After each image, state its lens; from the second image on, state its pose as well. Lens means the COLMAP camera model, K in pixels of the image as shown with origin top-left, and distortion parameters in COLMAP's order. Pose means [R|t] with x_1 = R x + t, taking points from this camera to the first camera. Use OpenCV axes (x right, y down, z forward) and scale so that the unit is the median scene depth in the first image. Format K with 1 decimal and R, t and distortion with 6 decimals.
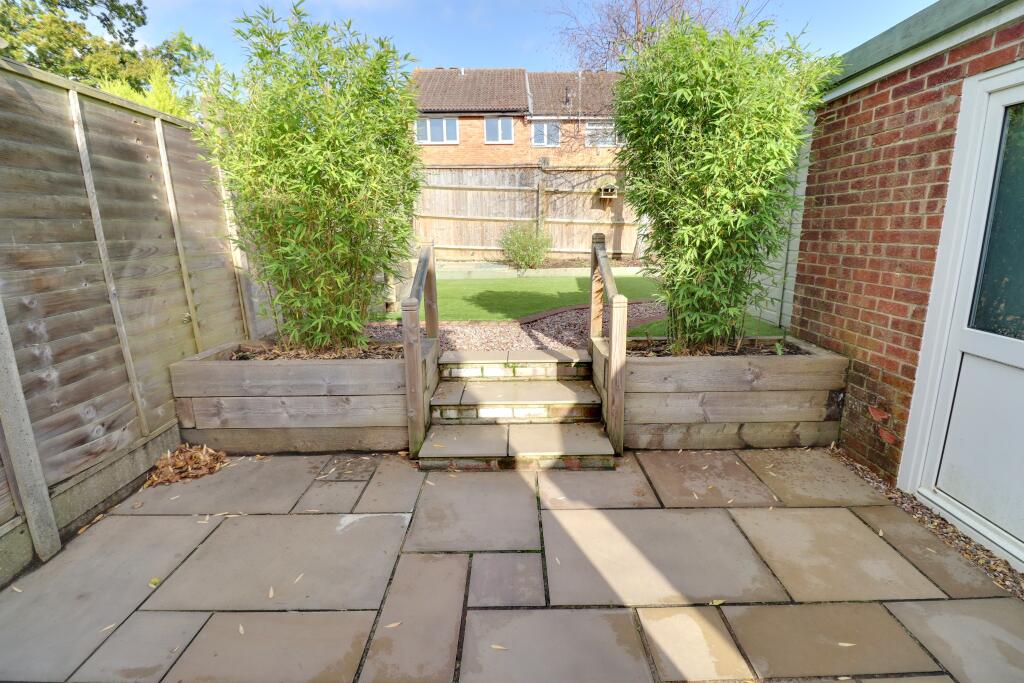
lens RADIAL K [[475.0, 0, 518.7], [0, 475.0, 337.7], [0, 0, 1]] dist [-0.000630, -0.000035]
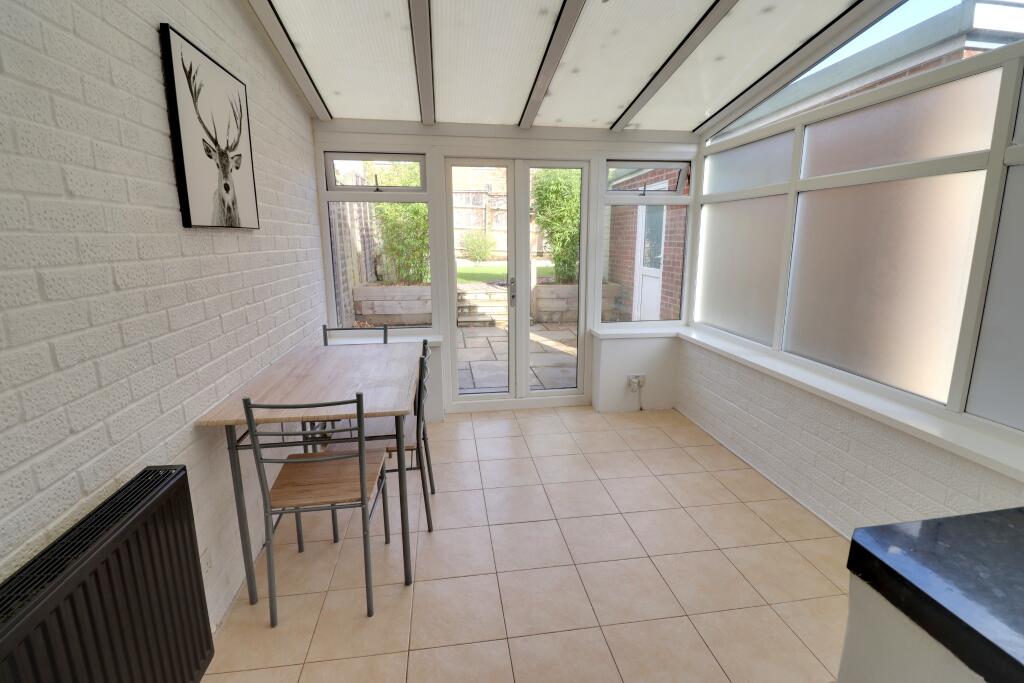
lens RADIAL K [[475.0, 0, 509.1], [0, 475.0, 338.7], [0, 0, 1]] dist [-0.000630, -0.000035]
pose [[0.992566, -0.015234, 0.120750, -0.227877], [0.016728, 0.999795, -0.011373, 0.348609], [-0.120553, 0.013308, 0.992618, -1.465161]]
